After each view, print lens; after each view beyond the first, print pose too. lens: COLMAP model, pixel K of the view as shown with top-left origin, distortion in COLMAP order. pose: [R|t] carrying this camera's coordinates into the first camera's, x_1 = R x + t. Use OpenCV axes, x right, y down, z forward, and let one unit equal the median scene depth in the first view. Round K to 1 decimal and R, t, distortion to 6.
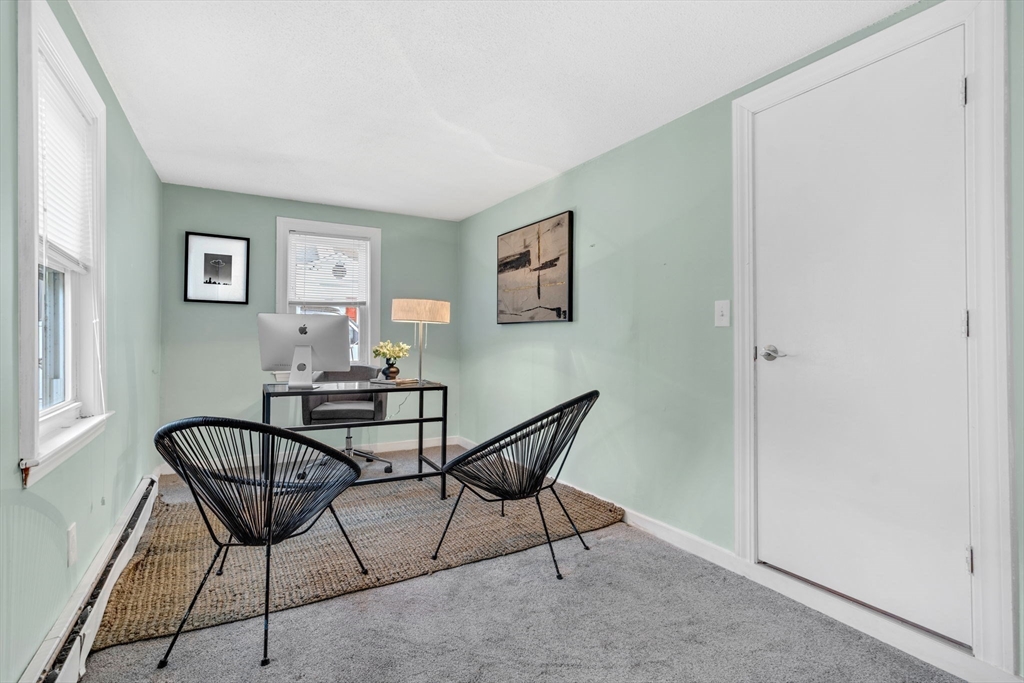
lens RADIAL K [[473.6, 0, 510.7], [0, 473.6, 342.4], [0, 0, 1]] dist [-0.015406, -0.000059]
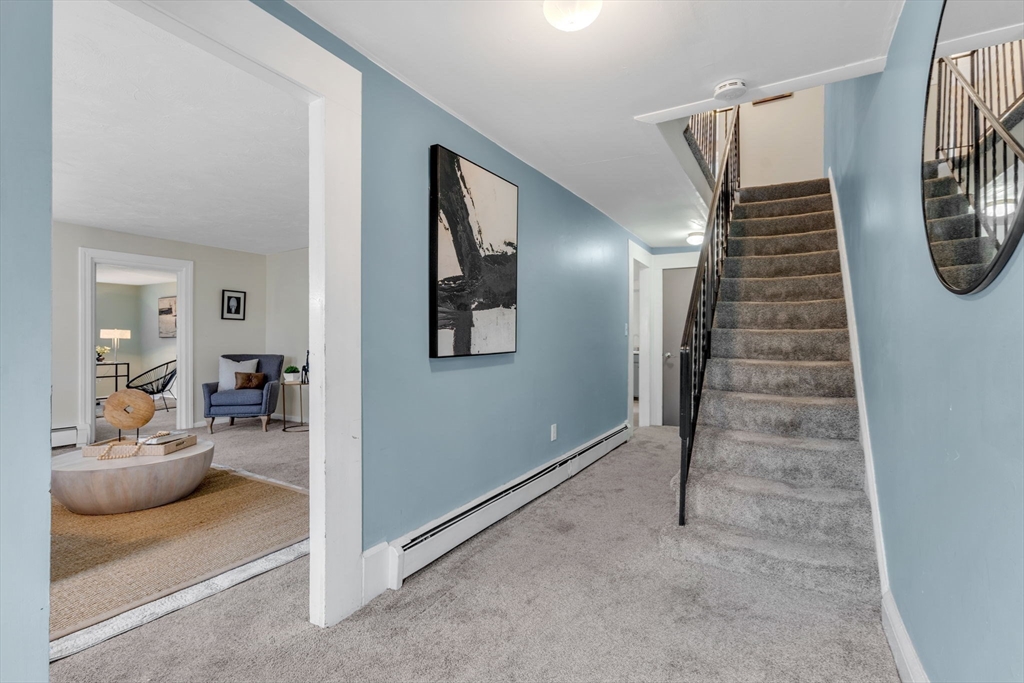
lens RADIAL K [[467.0, 0, 494.5], [0, 467.0, 337.7], [0, 0, 1]] dist [-0.001115, 0.012536]
pose [[0.881429, -0.019581, 0.471911, 0.380941], [0.024822, 0.999680, -0.004883, 0.015185], [-0.471665, 0.016018, 0.881633, -2.002976]]
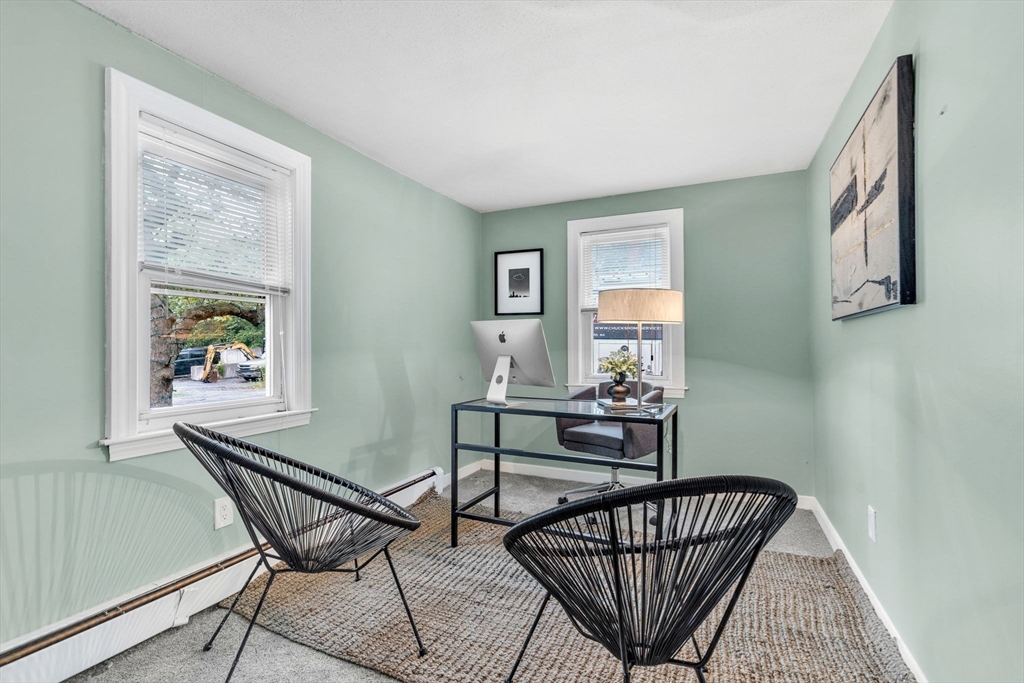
lens RADIAL K [[473.6, 0, 510.7], [0, 473.6, 342.4], [0, 0, 1]] dist [-0.015406, -0.000059]
pose [[0.580966, -0.017810, -0.813733, 0.243411], [-0.003219, 0.999702, -0.024179, 0.003011], [0.813921, 0.016667, 0.580736, 0.405437]]
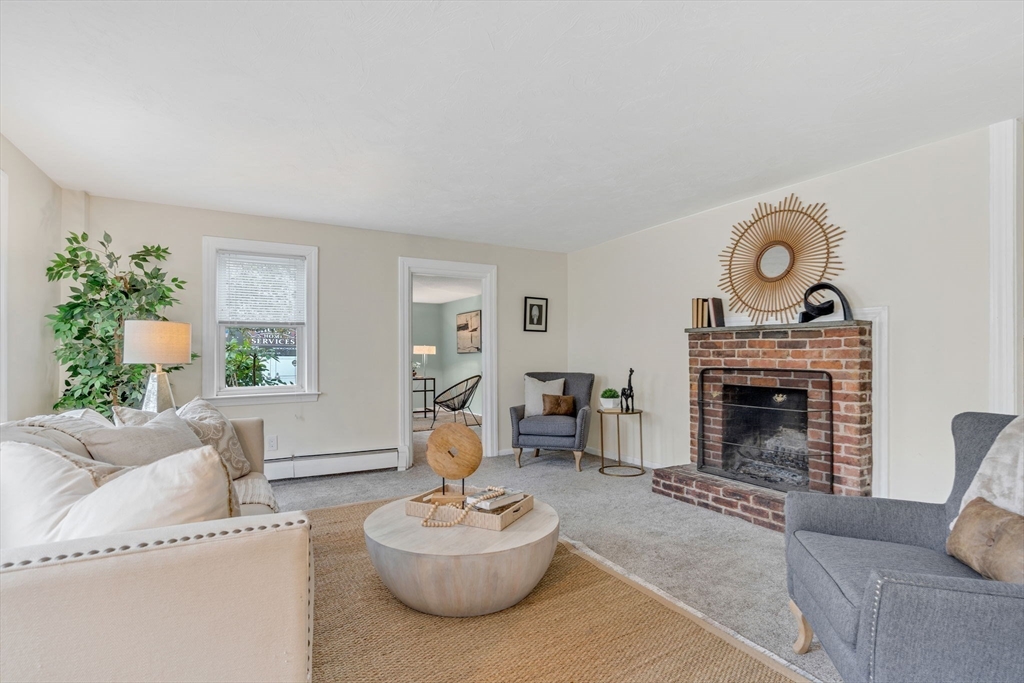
lens RADIAL K [[473.6, 0, 510.7], [0, 473.6, 342.4], [0, 0, 1]] dist [-0.015406, -0.000059]
pose [[0.999639, -0.026501, 0.004415, 0.257577], [0.026653, 0.998877, -0.039179, 0.007083], [-0.003372, 0.039283, 0.999222, -1.506804]]
